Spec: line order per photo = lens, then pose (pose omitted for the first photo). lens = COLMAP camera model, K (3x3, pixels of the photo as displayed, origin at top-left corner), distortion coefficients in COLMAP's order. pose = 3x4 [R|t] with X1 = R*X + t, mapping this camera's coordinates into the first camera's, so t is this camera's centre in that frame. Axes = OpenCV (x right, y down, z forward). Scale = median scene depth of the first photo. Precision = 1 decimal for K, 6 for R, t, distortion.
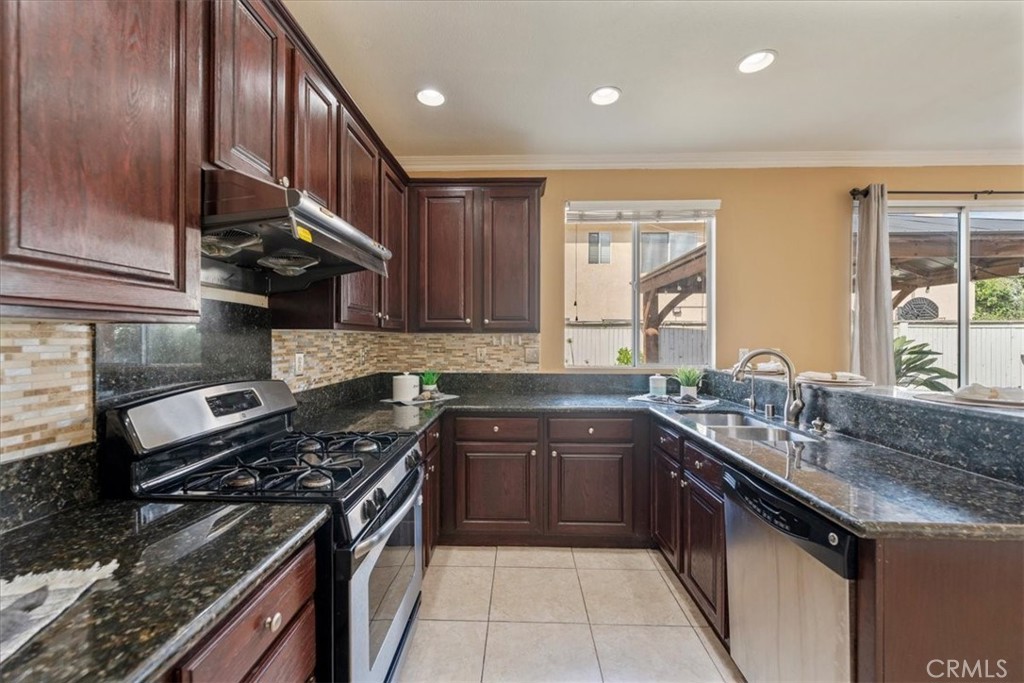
lens RADIAL K [[415.4, 0, 507.2], [0, 415.4, 339.2], [0, 0, 1]] dist [-0.002768, -0.000622]
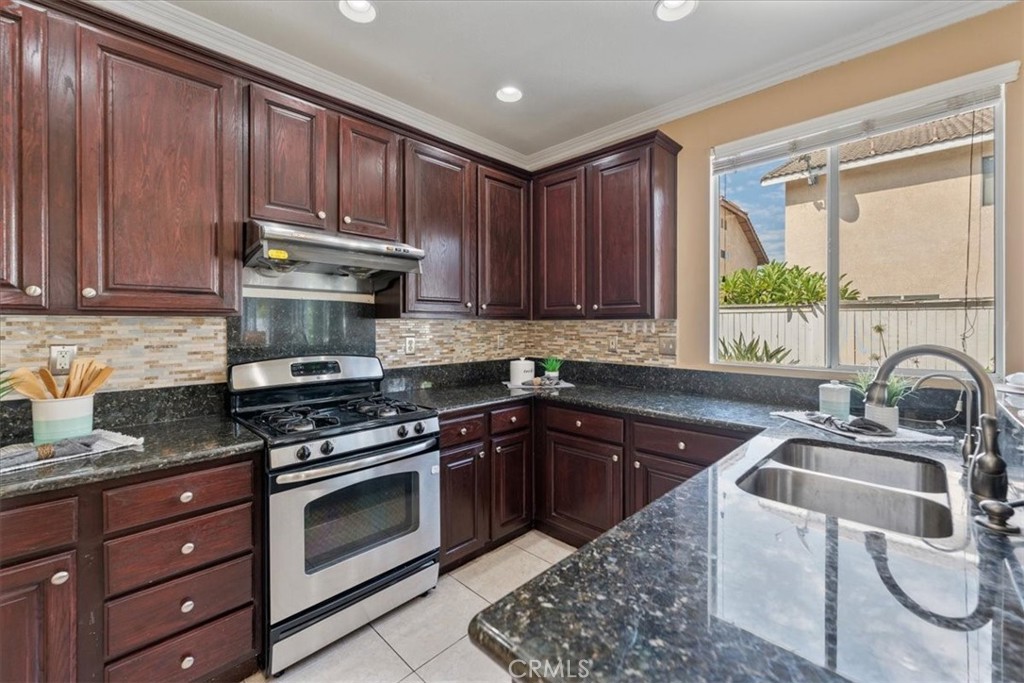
lens RADIAL K [[415.4, 0, 501.5], [0, 415.4, 327.1], [0, 0, 1]] dist [-0.002768, -0.000622]
pose [[0.729341, 0.002459, -0.684145, 0.441904], [-0.001150, 0.999997, 0.002369, -0.000392], [0.684149, -0.000941, 0.729342, 0.194261]]
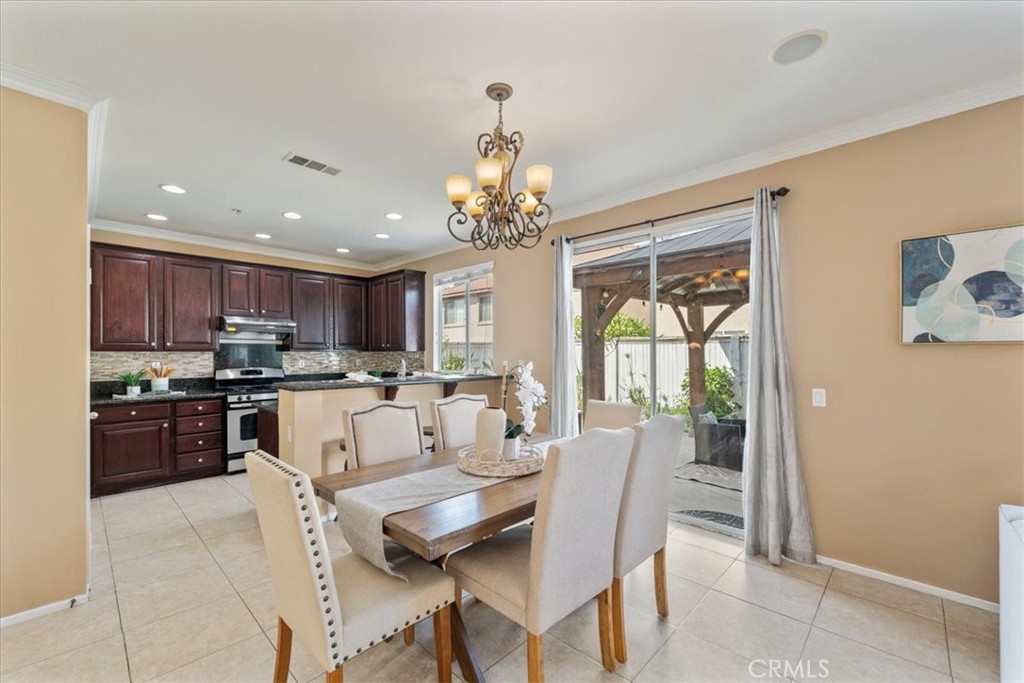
lens RADIAL K [[415.4, 0, 504.3], [0, 415.4, 351.3], [0, 0, 1]] dist [-0.002768, -0.000622]
pose [[0.742194, -0.006133, -0.670158, 1.744019], [0.001524, 0.999971, -0.007464, -0.000296], [0.670184, 0.004518, 0.742181, -0.097687]]
